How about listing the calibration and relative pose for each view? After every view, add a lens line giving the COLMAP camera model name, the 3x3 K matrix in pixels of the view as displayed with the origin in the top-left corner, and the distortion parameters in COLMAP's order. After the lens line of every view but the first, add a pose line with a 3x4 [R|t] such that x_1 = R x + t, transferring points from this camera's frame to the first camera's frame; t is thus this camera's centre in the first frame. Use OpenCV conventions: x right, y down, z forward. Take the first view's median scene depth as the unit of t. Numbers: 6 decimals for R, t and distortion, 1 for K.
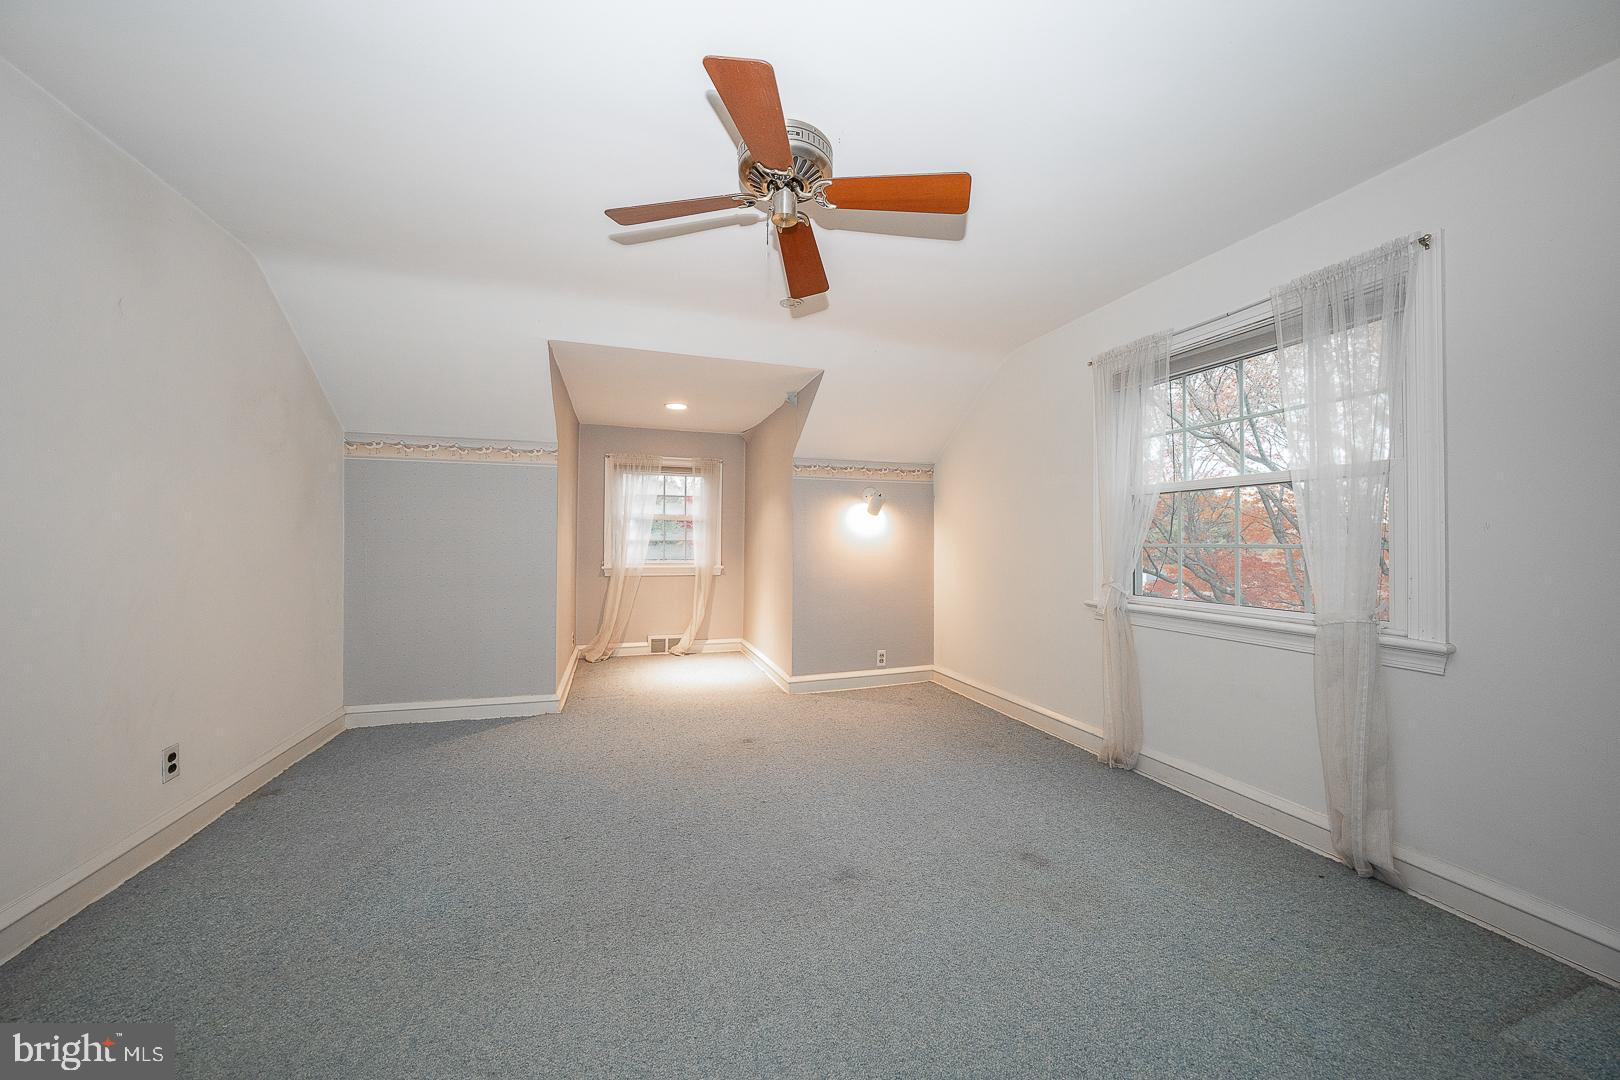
lens RADIAL K [[557.8, 0, 811.9], [0, 557.8, 534.4], [0, 0, 1]] dist [-0.027691, 0.006266]
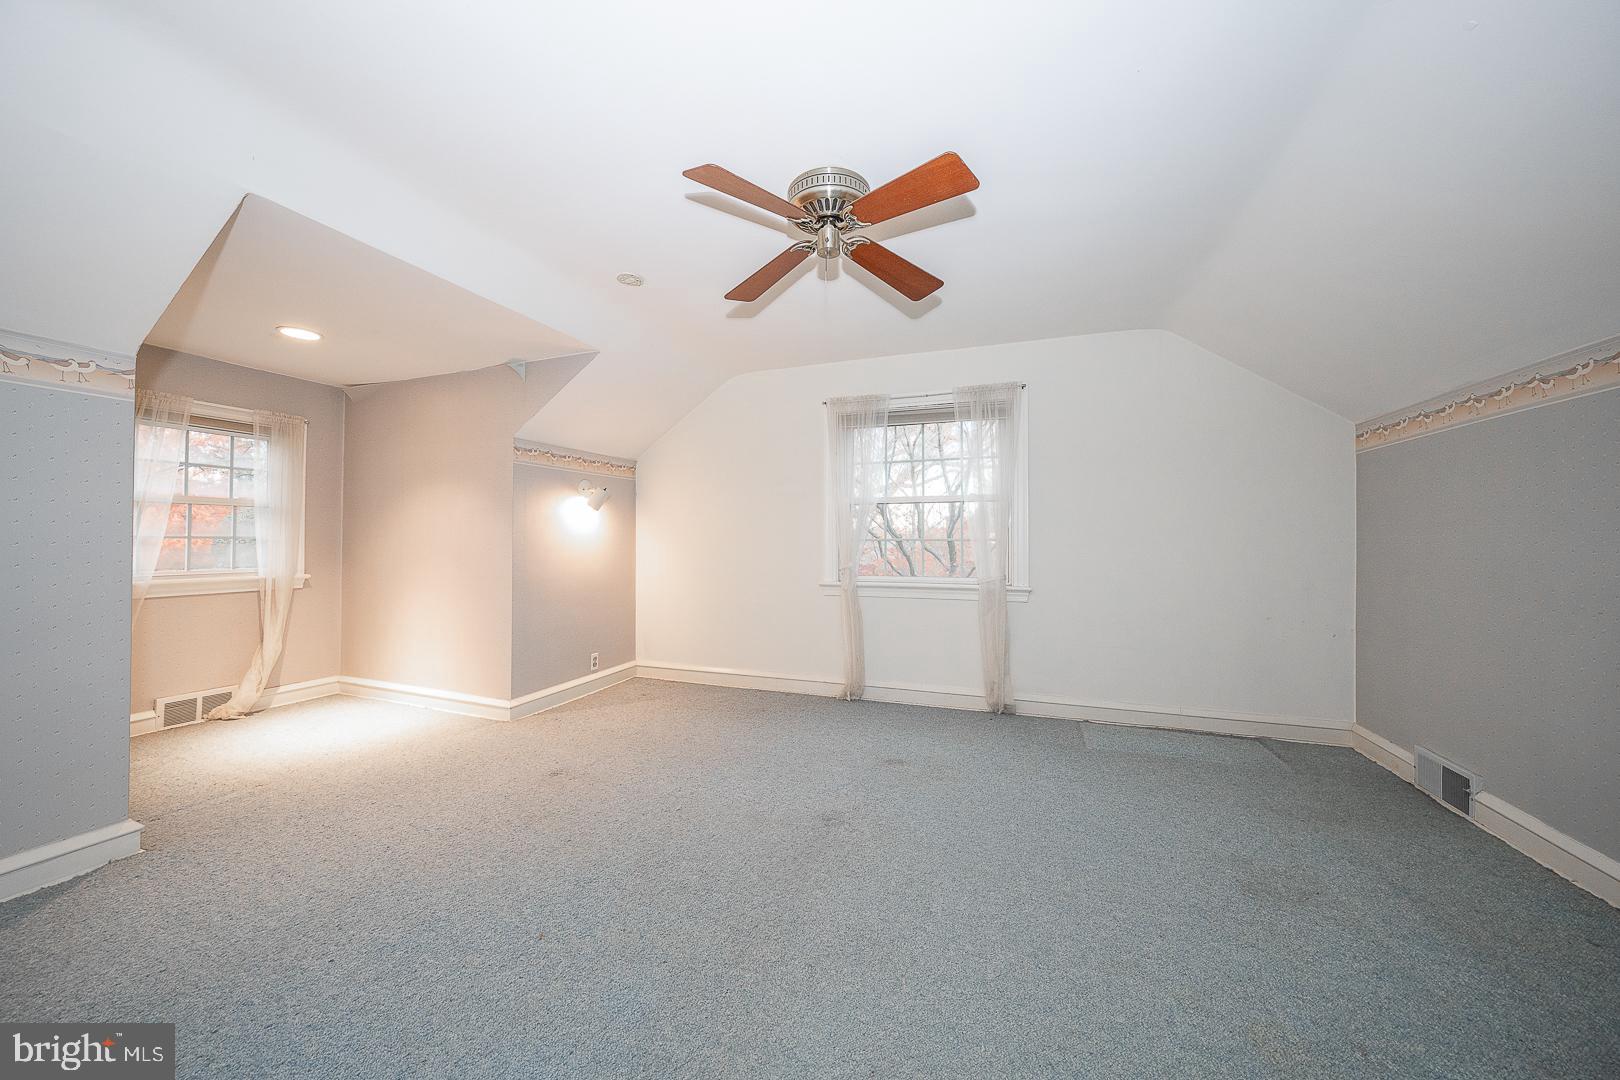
lens RADIAL K [[557.8, 0, 811.9], [0, 557.8, 534.4], [0, 0, 1]] dist [-0.027691, 0.006266]
pose [[0.630633, 0.003108, 0.776075, -0.373308], [-0.005788, 0.999983, 0.000699, 0.003918], [-0.776059, -0.004932, 0.630641, 0.121915]]
